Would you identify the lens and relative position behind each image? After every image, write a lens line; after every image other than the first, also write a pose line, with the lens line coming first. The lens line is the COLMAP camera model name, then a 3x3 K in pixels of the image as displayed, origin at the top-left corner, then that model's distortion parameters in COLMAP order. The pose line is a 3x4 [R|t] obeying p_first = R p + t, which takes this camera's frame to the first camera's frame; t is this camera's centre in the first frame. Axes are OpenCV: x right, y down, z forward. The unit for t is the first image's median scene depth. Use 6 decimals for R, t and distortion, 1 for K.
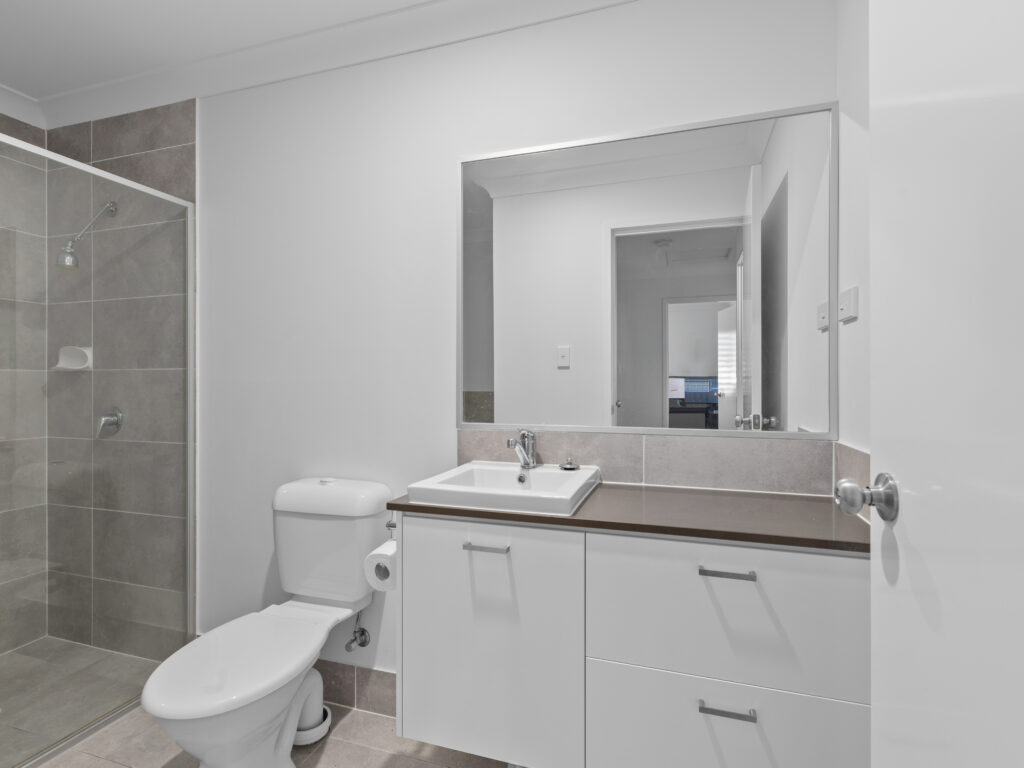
lens RADIAL K [[520.8, 0, 513.6], [0, 520.8, 381.3], [0, 0, 1]] dist [-0.001050, 0.000057]
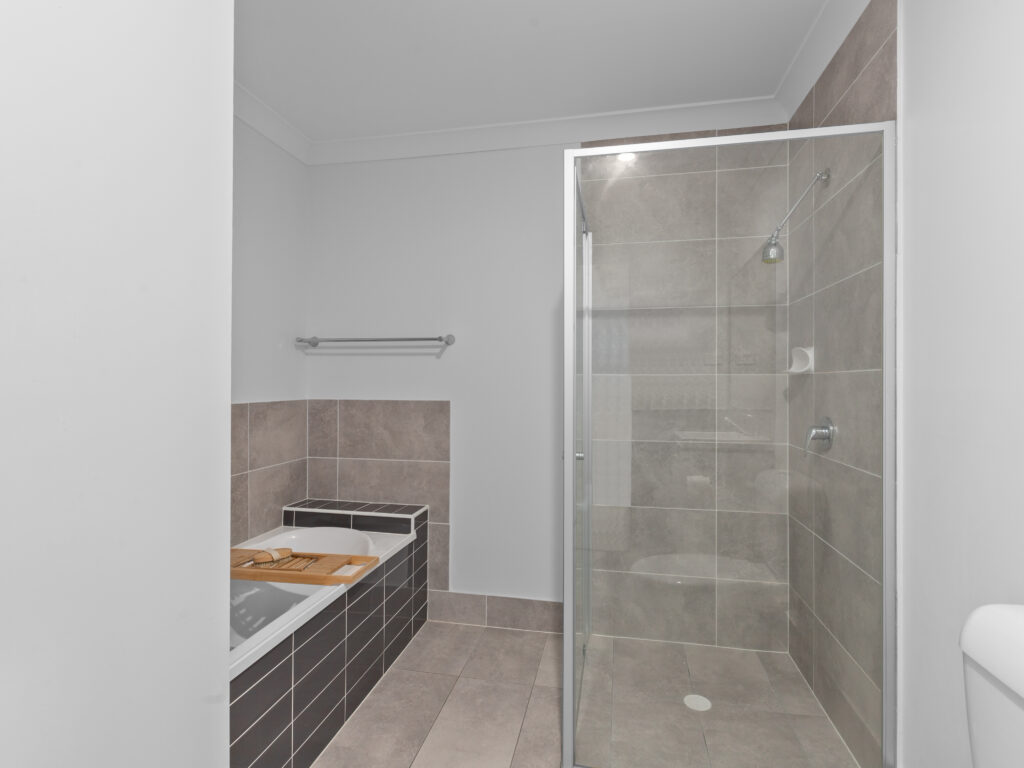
lens RADIAL K [[520.8, 0, 513.6], [0, 520.8, 381.3], [0, 0, 1]] dist [-0.001050, 0.000057]
pose [[0.122893, -0.000624, -0.992420, -0.013752], [0.001473, 0.999999, -0.000446, -0.008786], [0.992419, -0.001407, 0.122894, 0.424837]]
